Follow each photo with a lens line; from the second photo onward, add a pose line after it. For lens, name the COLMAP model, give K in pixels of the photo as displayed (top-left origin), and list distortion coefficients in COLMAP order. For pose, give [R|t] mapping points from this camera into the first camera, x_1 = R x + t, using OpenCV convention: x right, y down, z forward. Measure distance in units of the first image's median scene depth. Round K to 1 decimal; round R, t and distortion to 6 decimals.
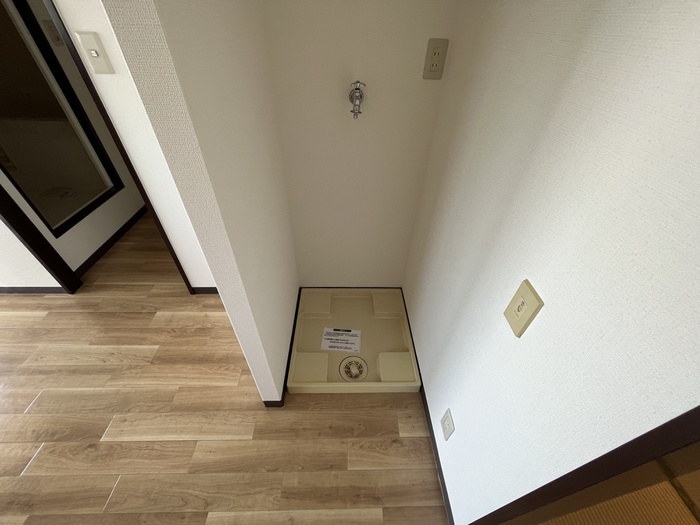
lens RADIAL K [[282.8, 0, 349.4], [0, 282.8, 262.2], [0, 0, 1]] dist [-0.001873, -0.000352]
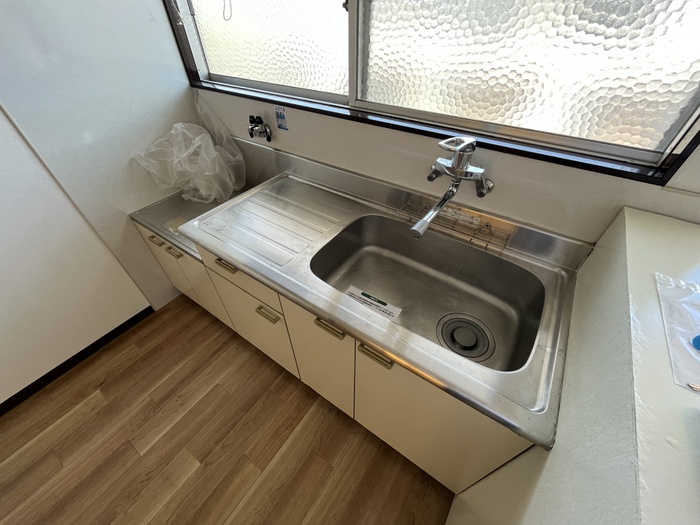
lens RADIAL K [[280.7, 0, 350.0], [0, 280.7, 262.5], [0, 0, 1]] dist [-0.003686, -0.000703]
pose [[-0.582064, 0.533572, -0.613598, -0.892259], [-0.538944, 0.311900, 0.782469, -0.860121], [0.608885, 0.786142, 0.106019, 0.922707]]
